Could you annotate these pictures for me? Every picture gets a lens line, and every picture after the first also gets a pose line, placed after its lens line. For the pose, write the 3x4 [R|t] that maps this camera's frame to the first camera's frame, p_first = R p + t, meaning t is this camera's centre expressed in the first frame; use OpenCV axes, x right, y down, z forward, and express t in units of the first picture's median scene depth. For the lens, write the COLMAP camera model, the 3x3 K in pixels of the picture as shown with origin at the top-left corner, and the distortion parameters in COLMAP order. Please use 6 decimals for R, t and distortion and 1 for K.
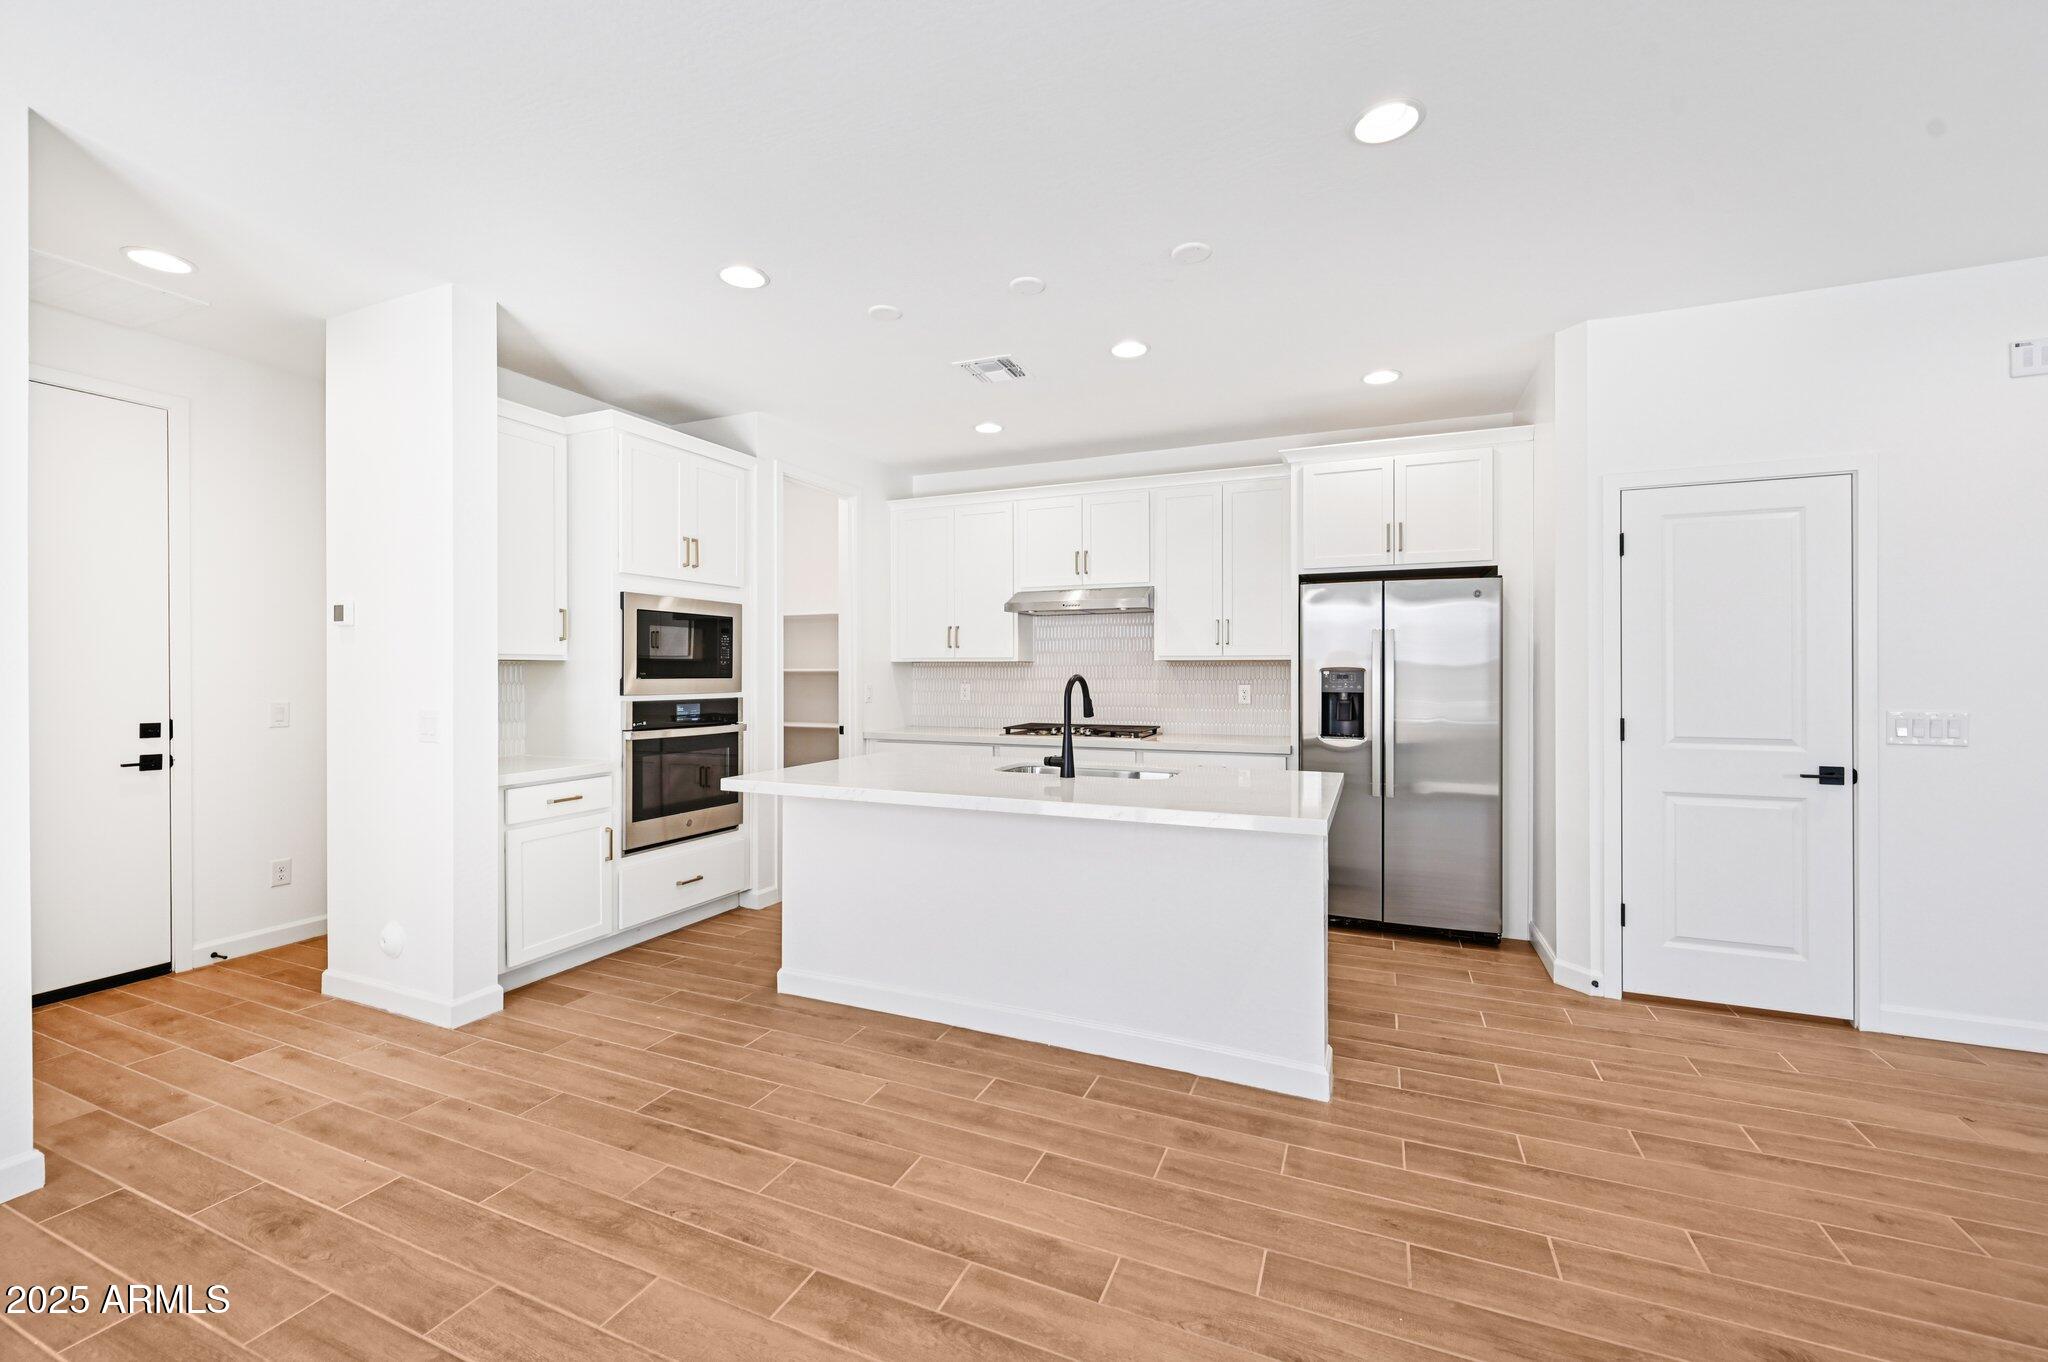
lens RADIAL K [[817.4, 0, 1016.5], [0, 817.4, 675.8], [0, 0, 1]] dist [0.000016, 0.000237]
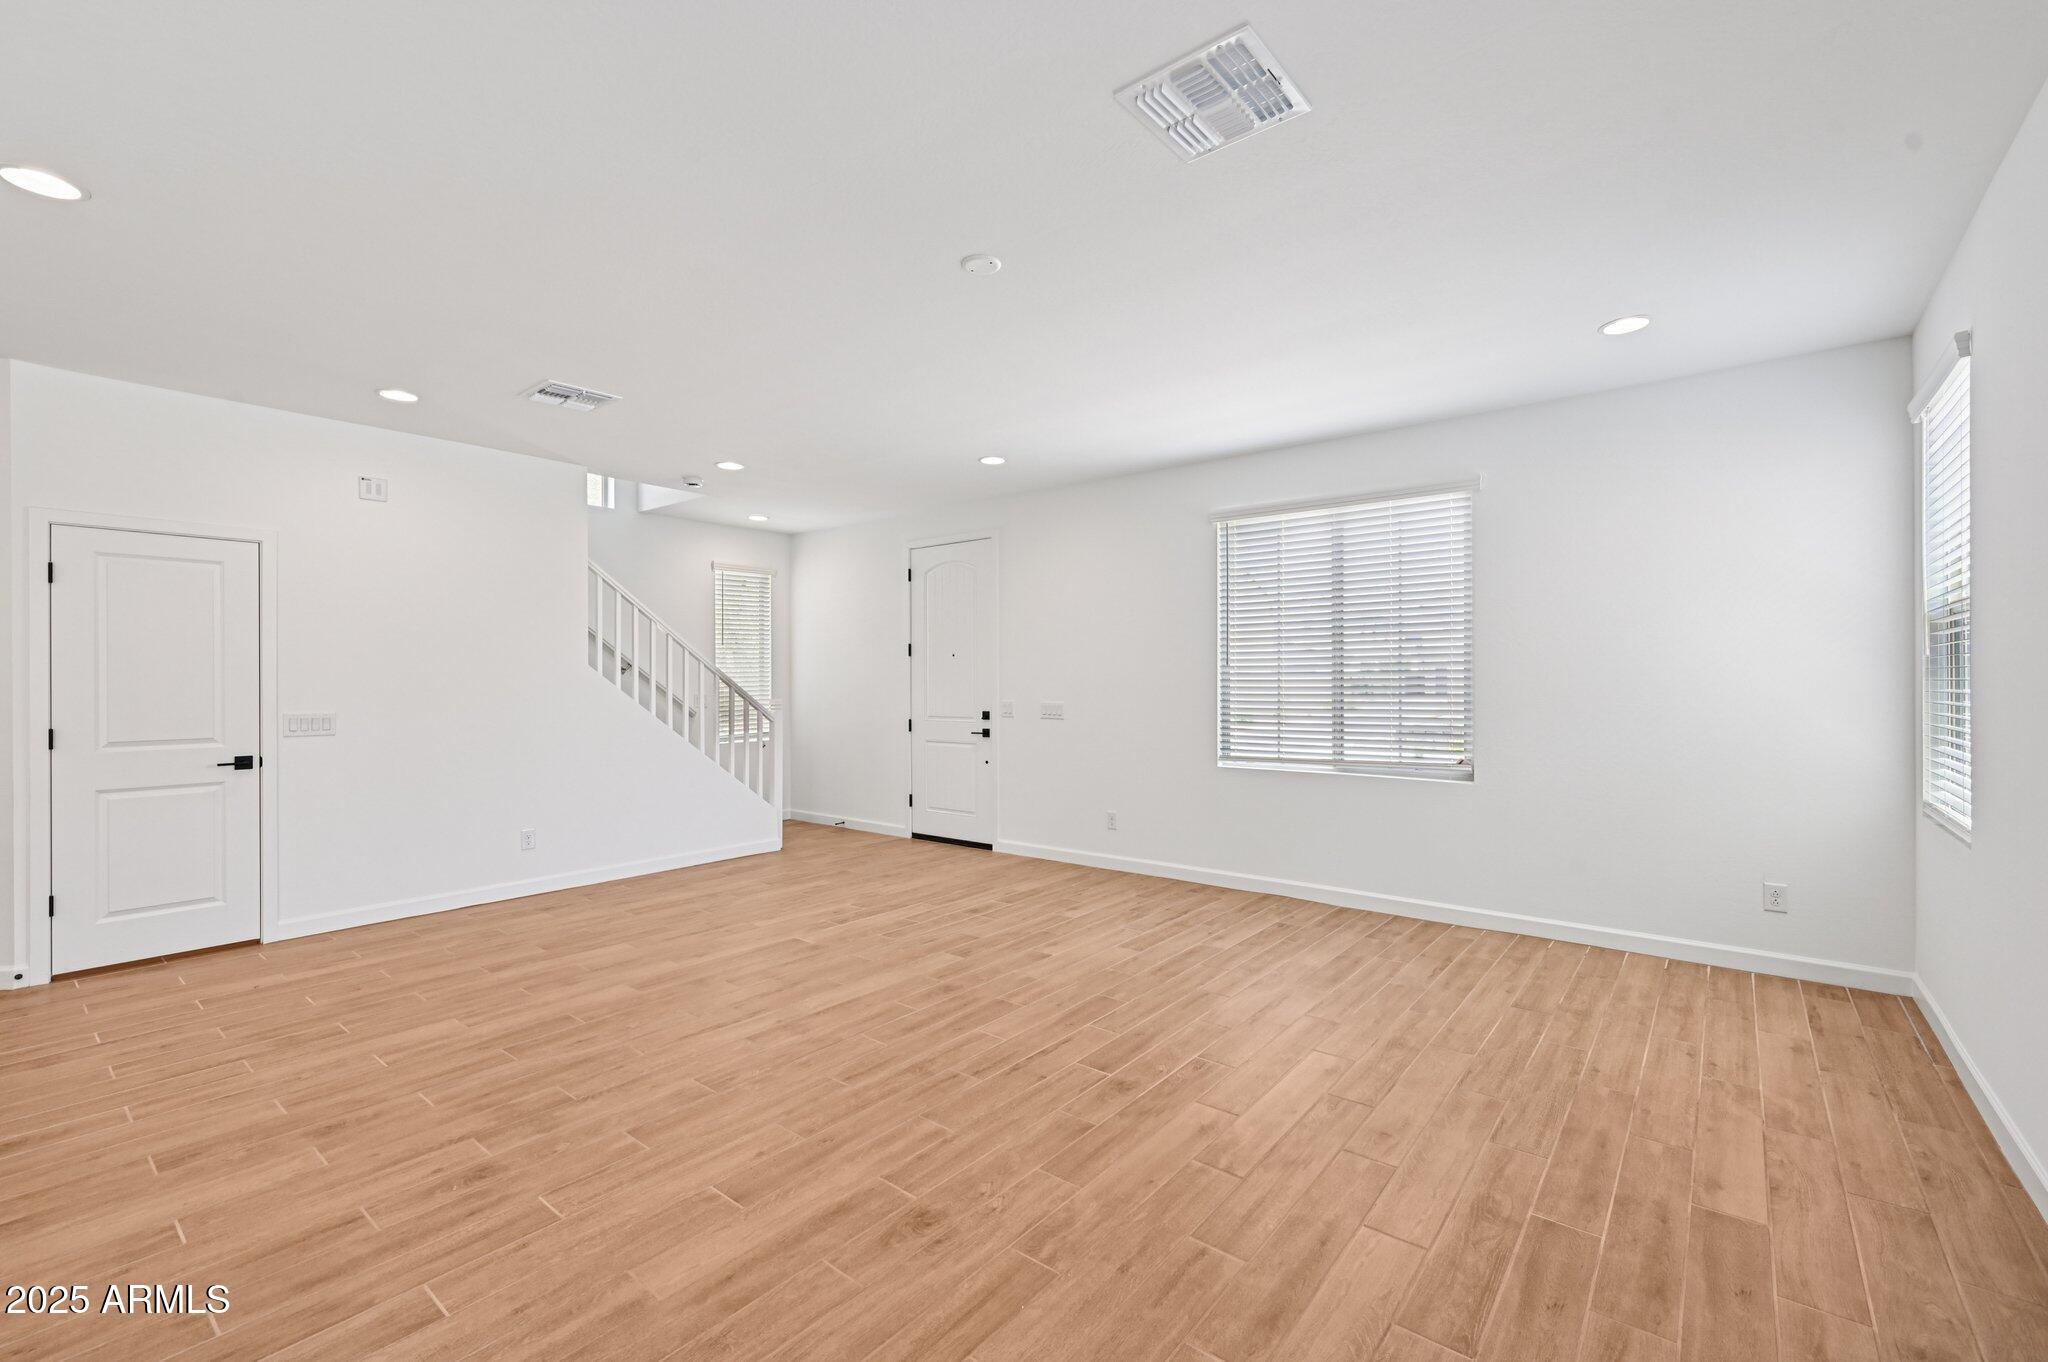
lens RADIAL K [[869.0, 0, 1018.7], [0, 869.0, 687.2], [0, 0, 1]] dist [0.003617, 0.000482]
pose [[0.276069, -0.005465, 0.961122, -0.035637], [0.011016, 0.999936, 0.002522, 0.006604], [-0.961075, 0.009891, 0.276112, -0.599093]]
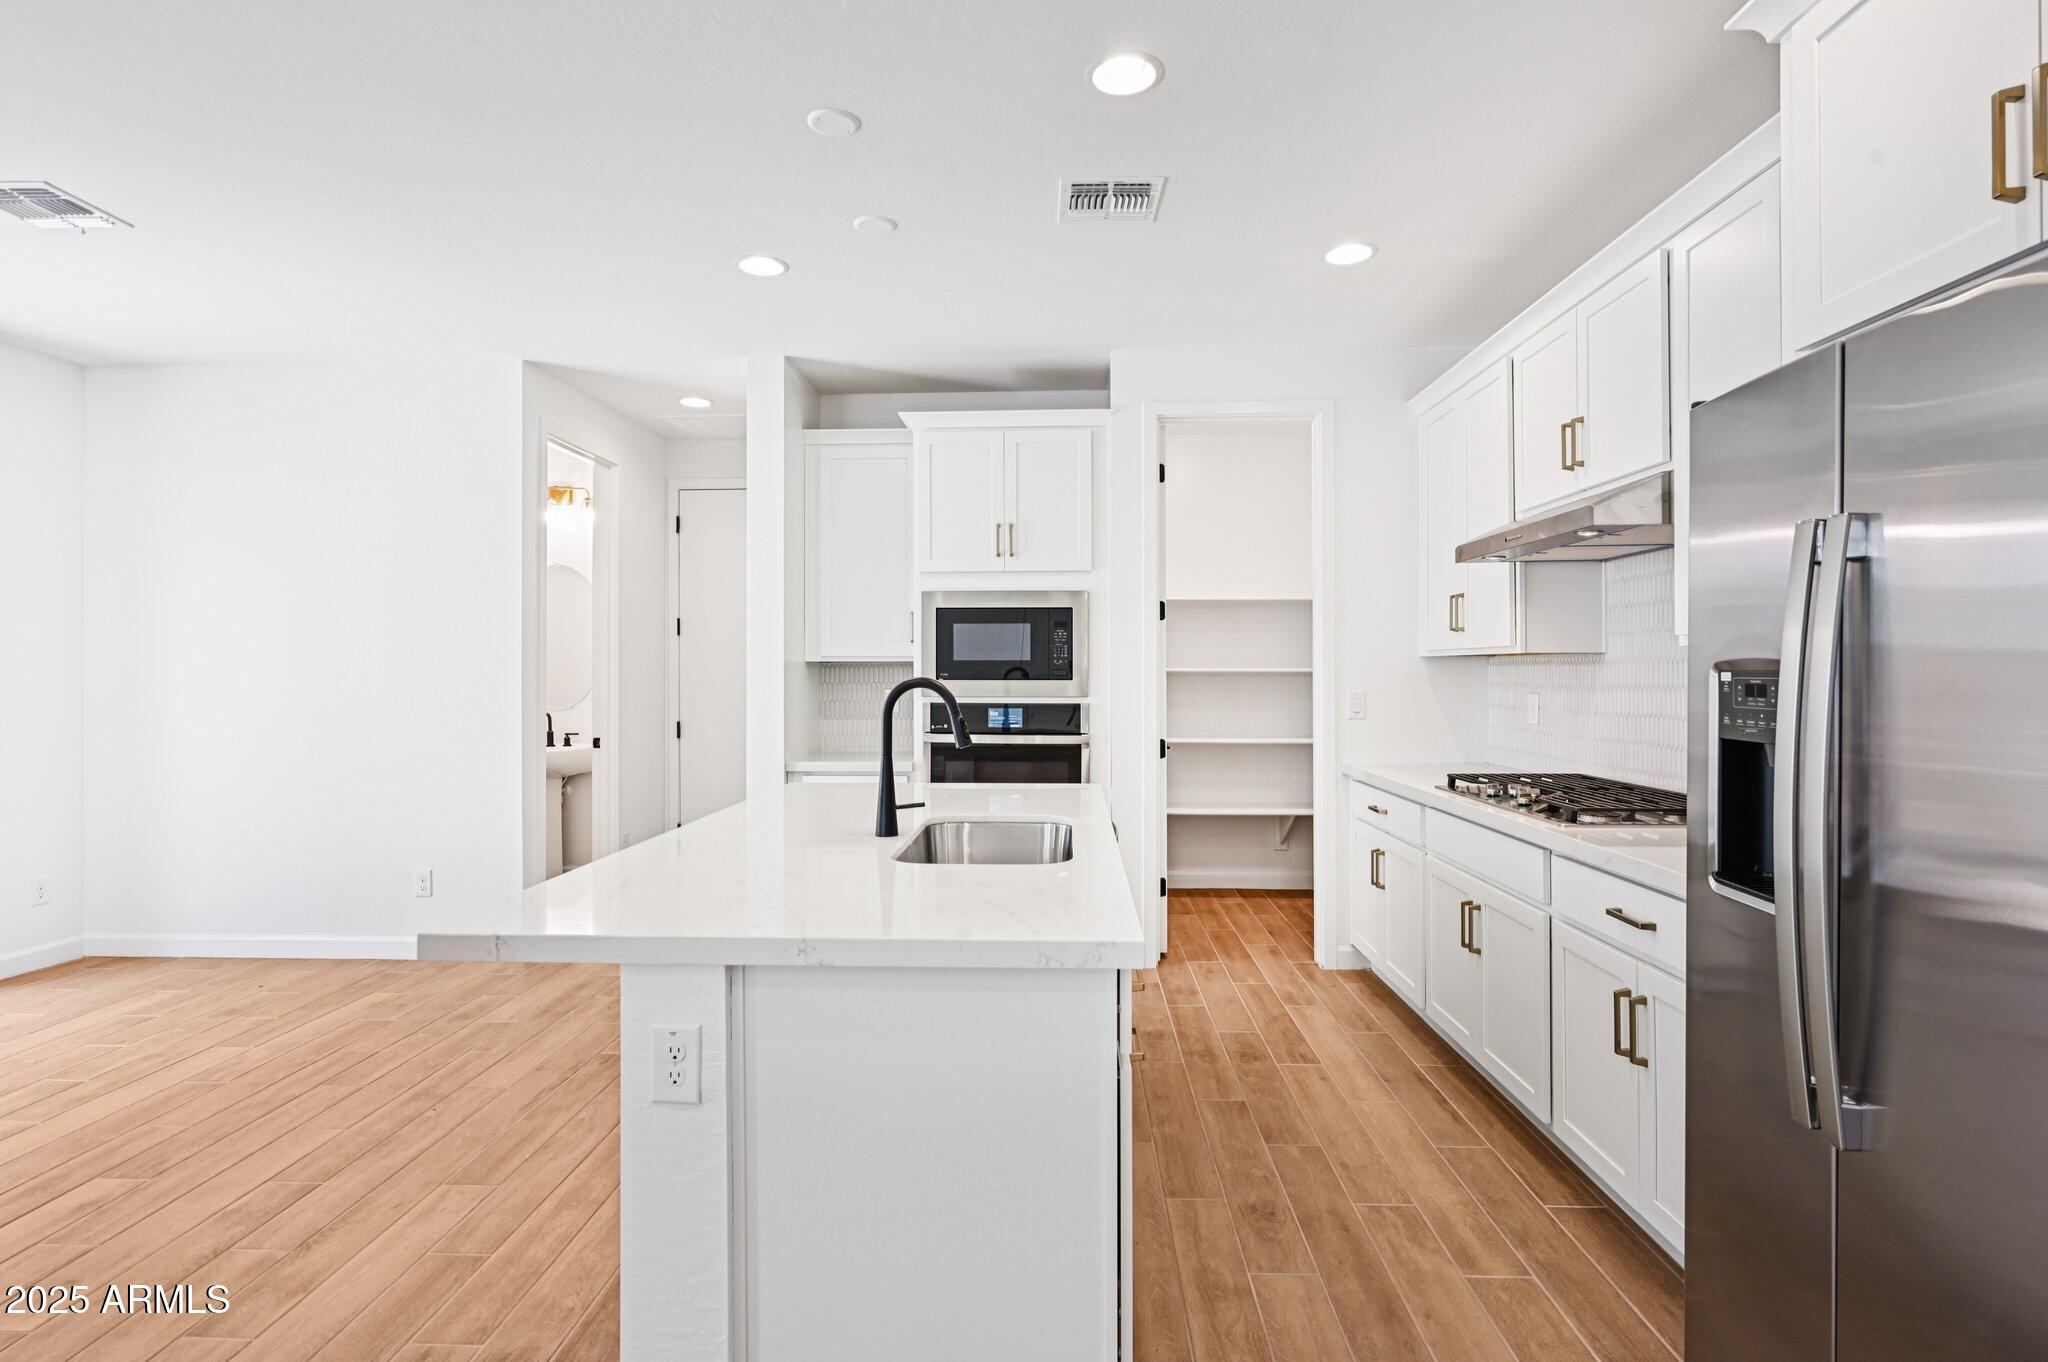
lens RADIAL K [[1015.0, 0, 1026.2], [0, 1015.0, 670.0], [0, 0, 1]] dist [-0.001485, -0.000742]
pose [[0.365551, -0.002519, -0.930788, 0.829607], [-0.005486, 0.999973, -0.004861, -0.003027], [0.930775, 0.006883, 0.365527, 0.787997]]
